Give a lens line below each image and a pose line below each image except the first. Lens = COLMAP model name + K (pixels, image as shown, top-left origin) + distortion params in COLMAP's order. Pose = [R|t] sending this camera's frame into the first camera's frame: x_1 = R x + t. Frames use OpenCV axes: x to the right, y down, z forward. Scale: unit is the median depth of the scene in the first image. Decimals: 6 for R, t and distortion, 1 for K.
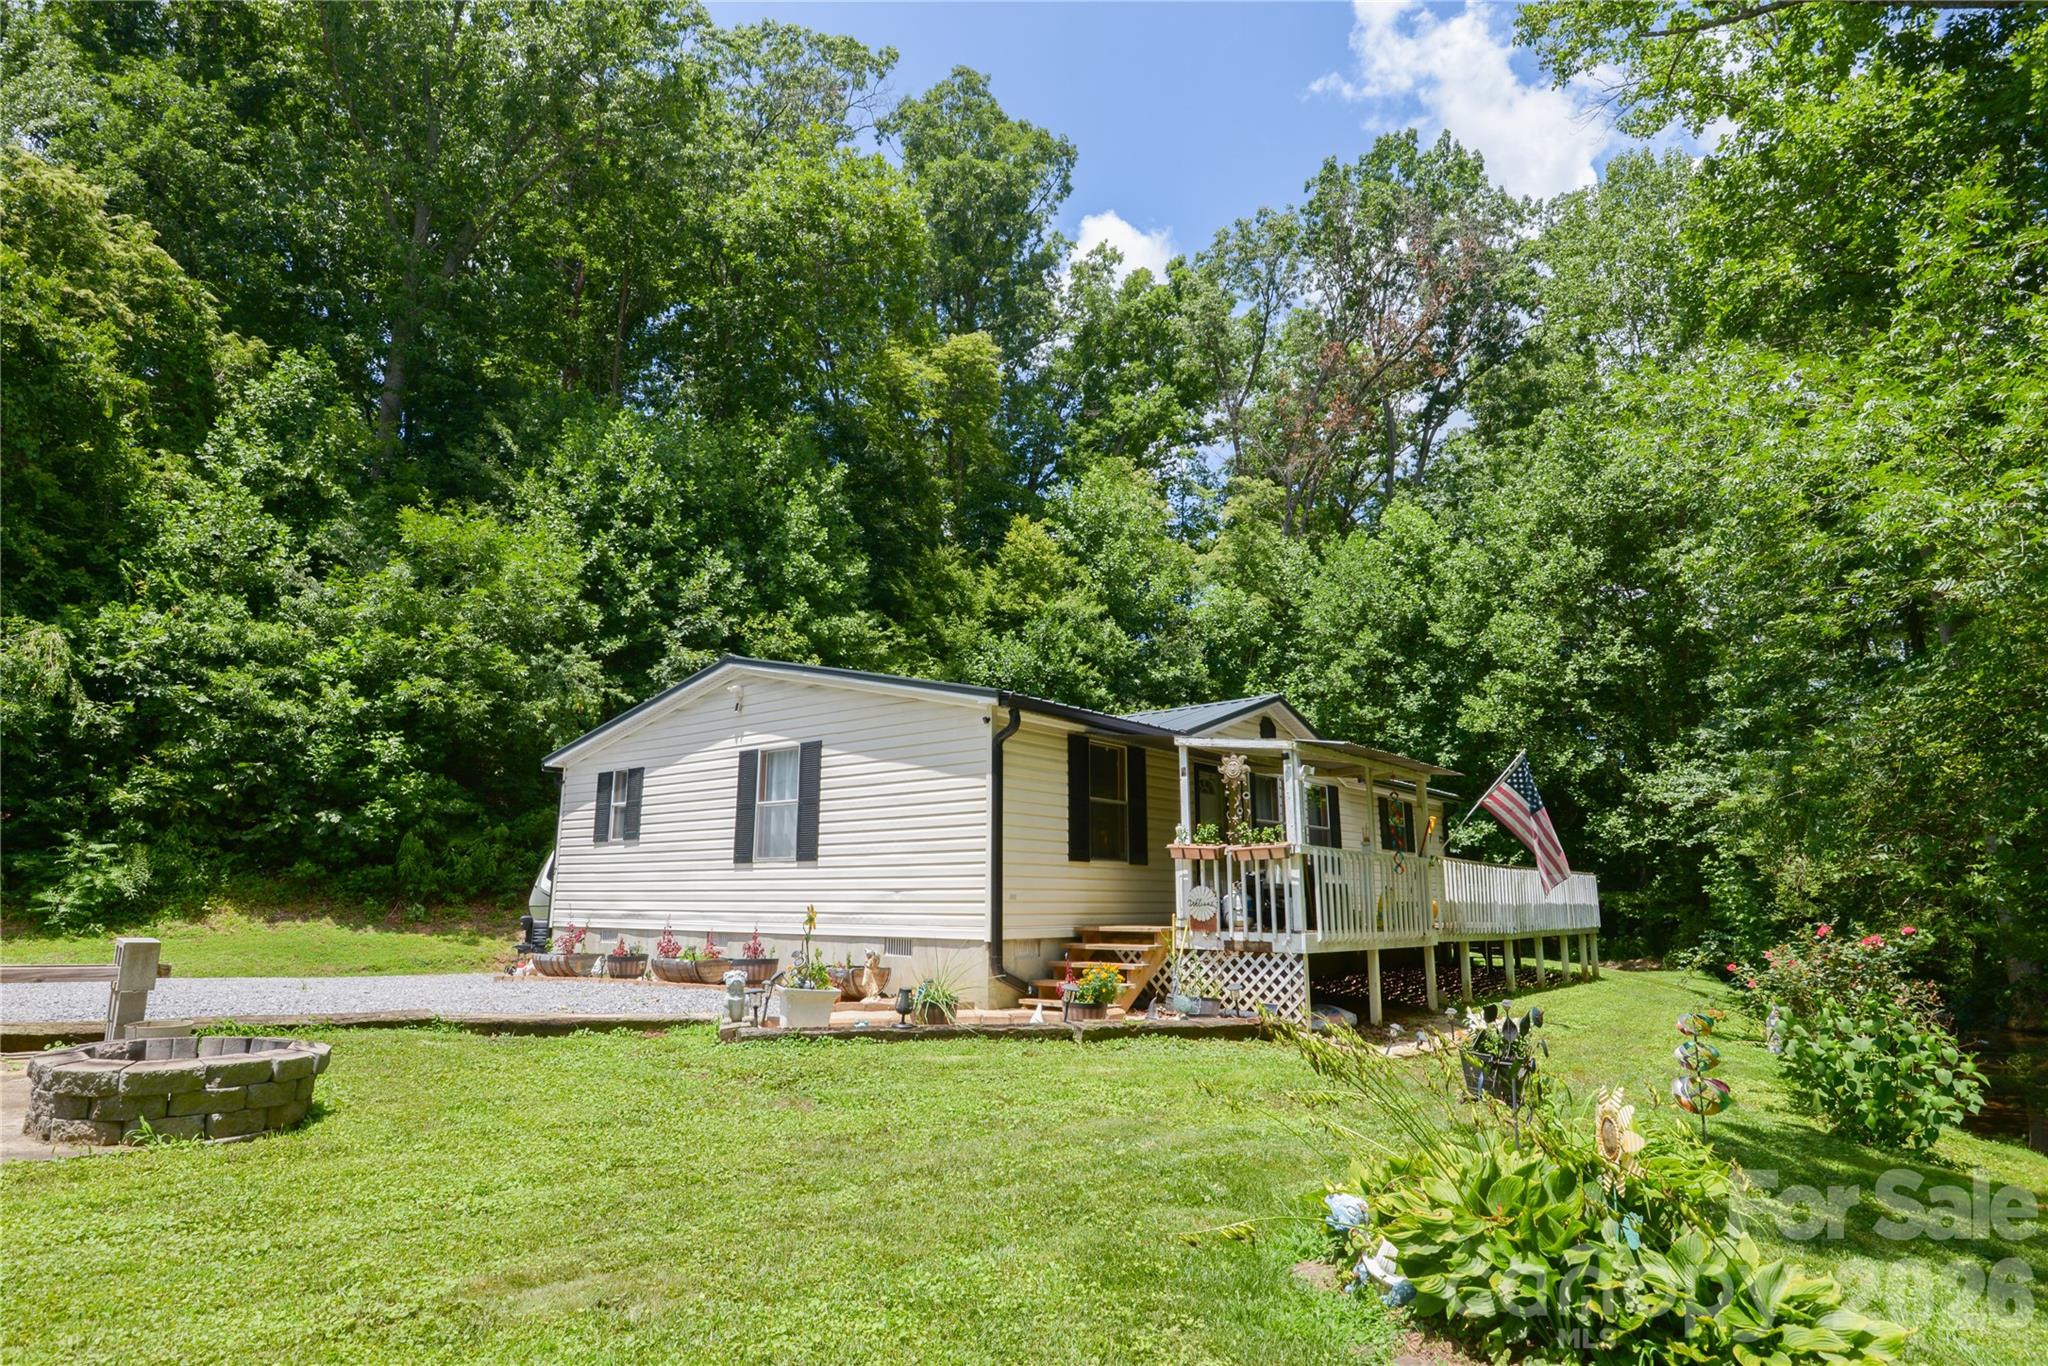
lens RADIAL K [[1098.3, 0, 1019.7], [0, 1098.3, 684.9], [0, 0, 1]] dist [-0.000558, -0.017205]
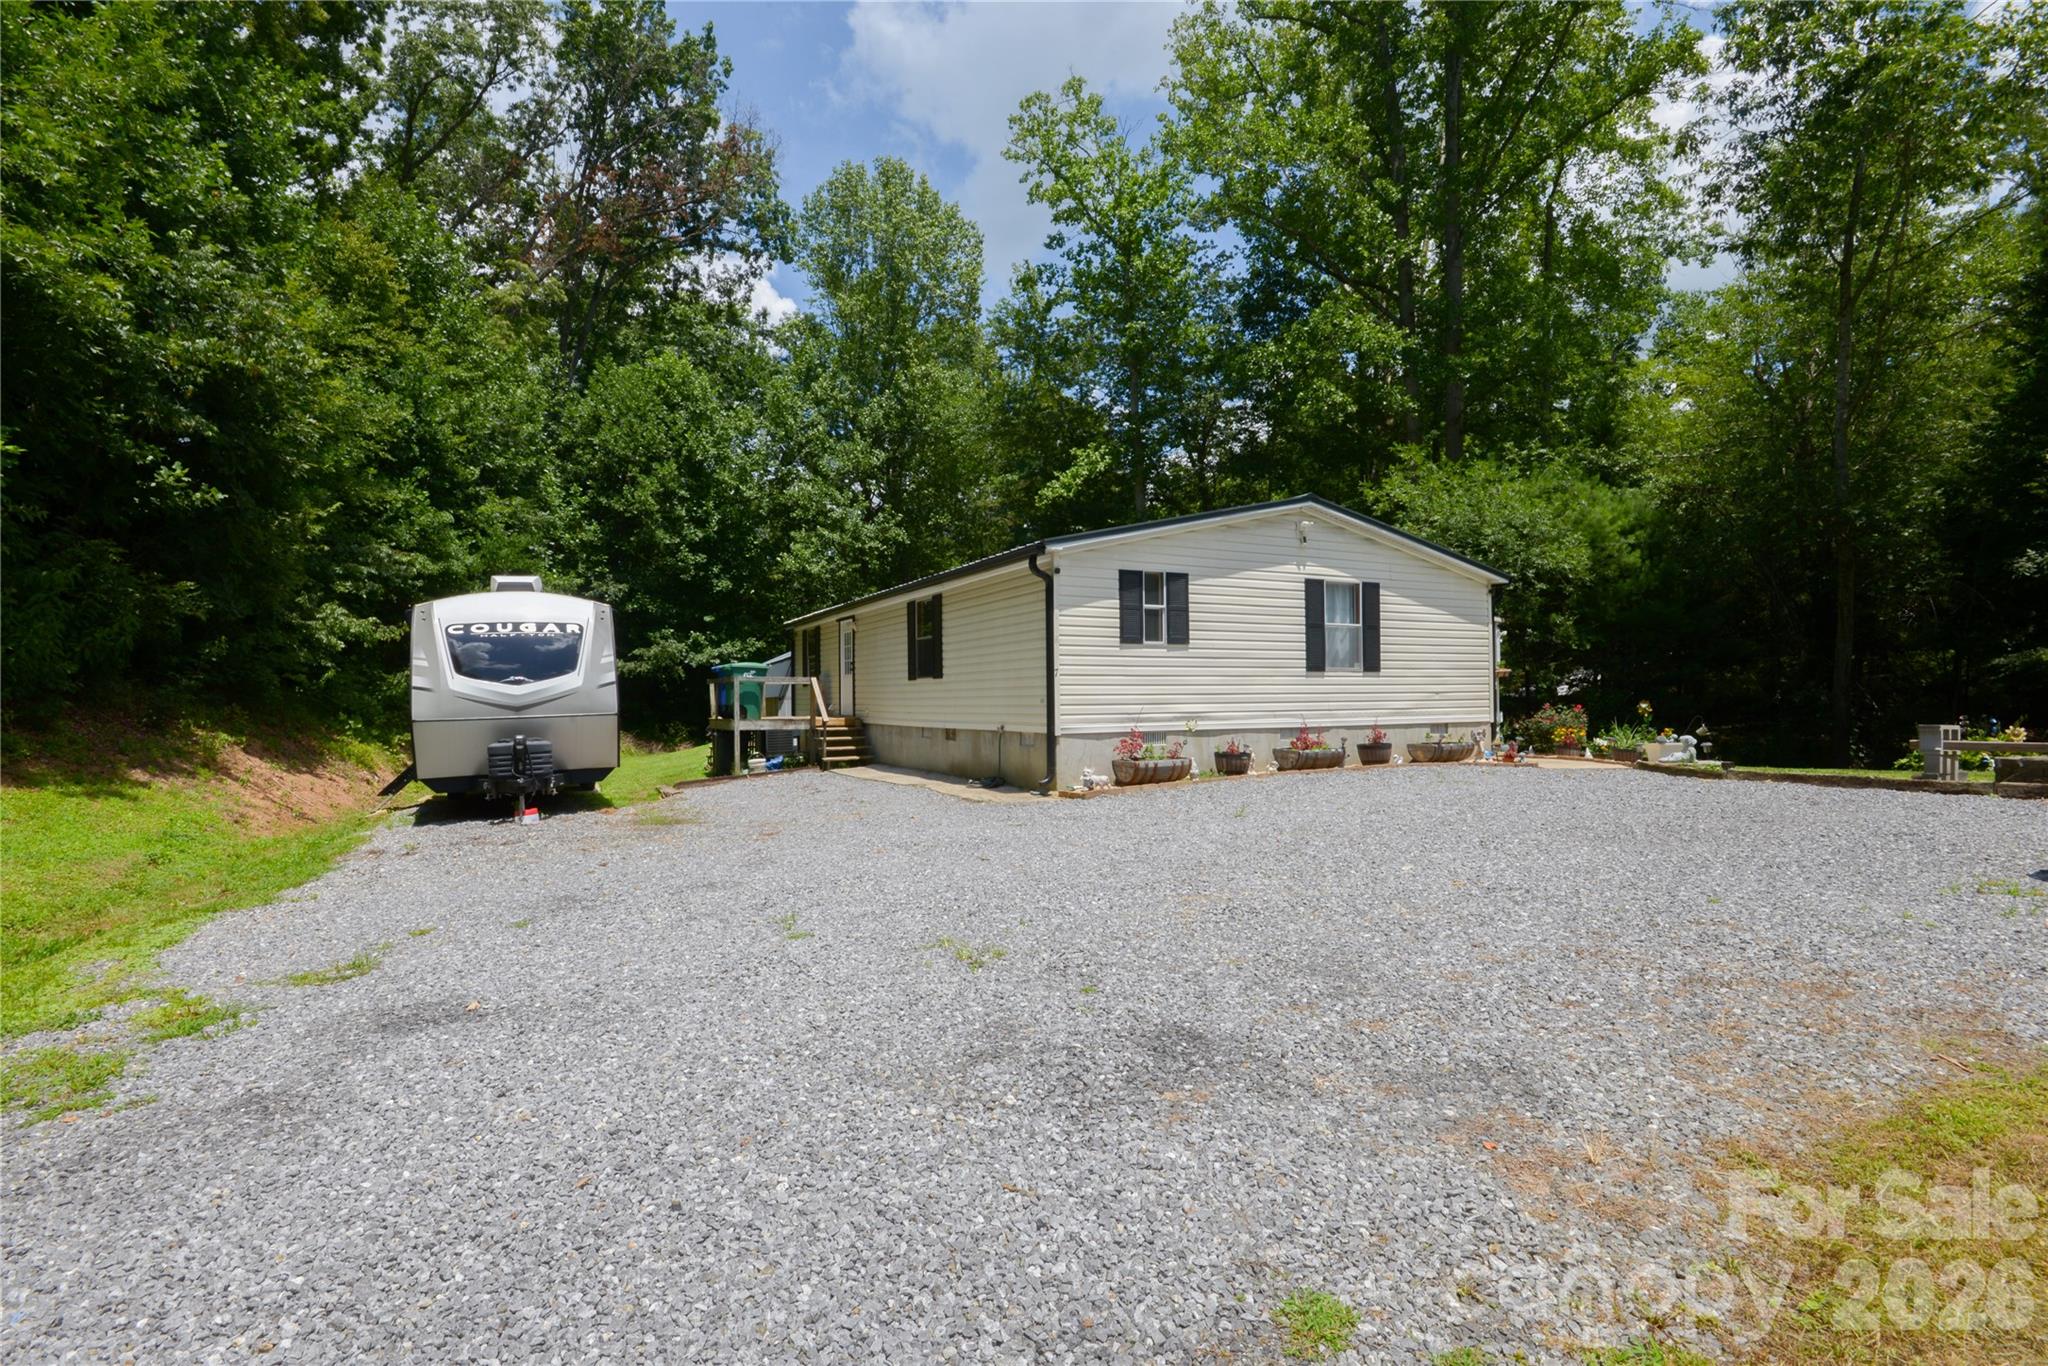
lens RADIAL K [[948.2, 0, 1027.3], [0, 948.2, 674.7], [0, 0, 1]] dist [-0.029060, -0.007545]
pose [[0.410251, 0.014567, 0.911856, -0.583486], [-0.166069, 0.984348, 0.058991, 0.067997], [-0.896725, -0.175632, 0.406249, 0.370510]]
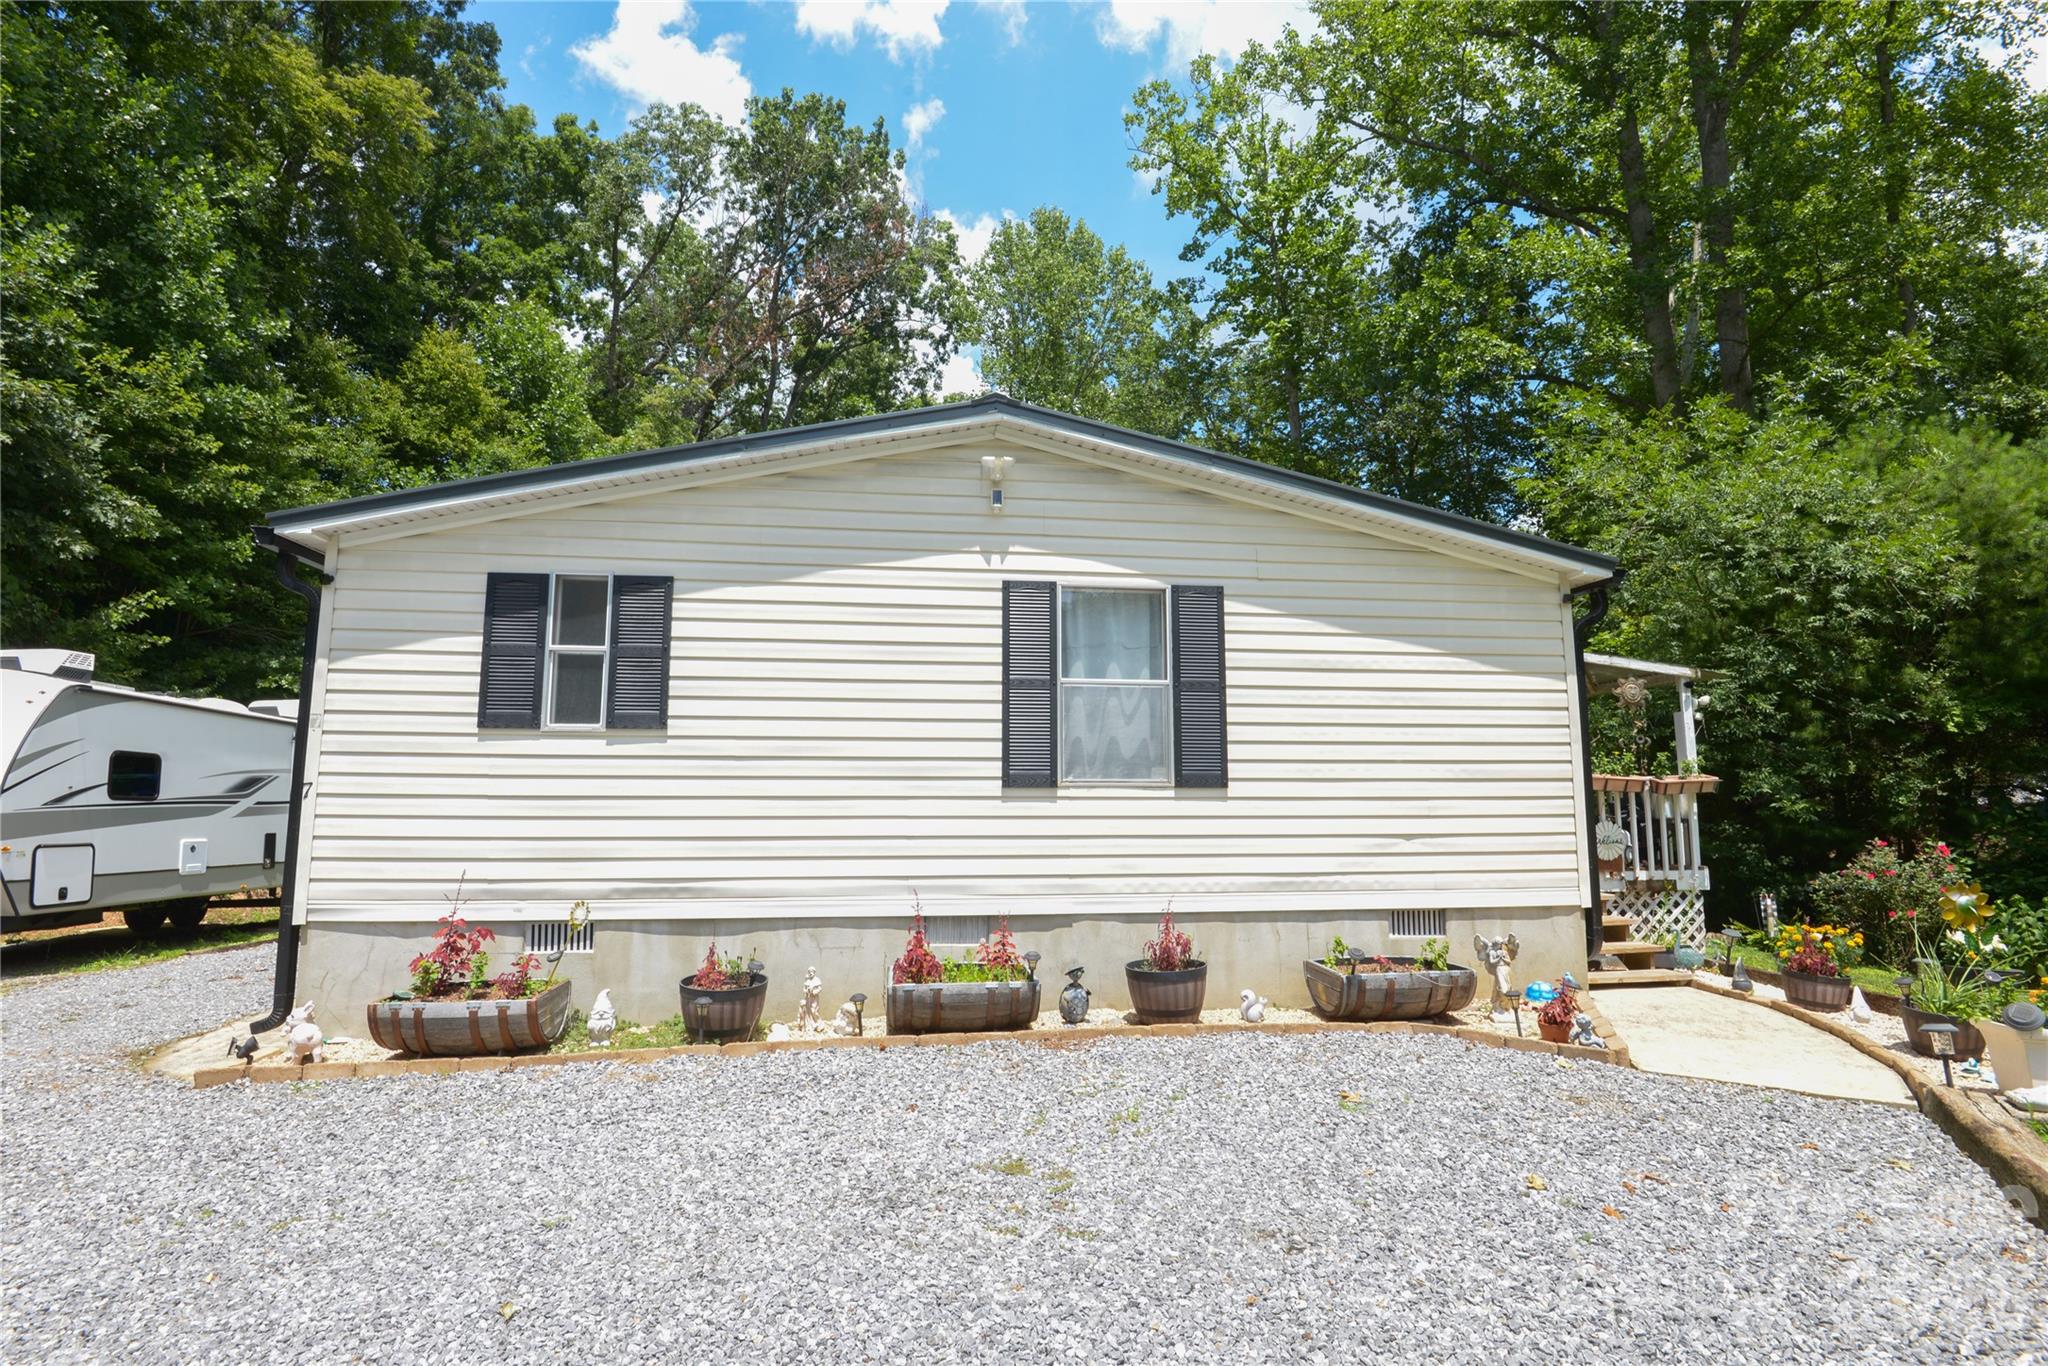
lens RADIAL K [[948.2, 0, 1022.0], [0, 948.2, 683.1], [0, 0, 1]] dist [-0.029060, -0.007545]
pose [[0.695222, 0.081699, 0.714137, -0.254881], [-0.137935, 0.990219, 0.020998, 0.044092], [-0.705436, -0.113103, 0.699691, 0.294976]]
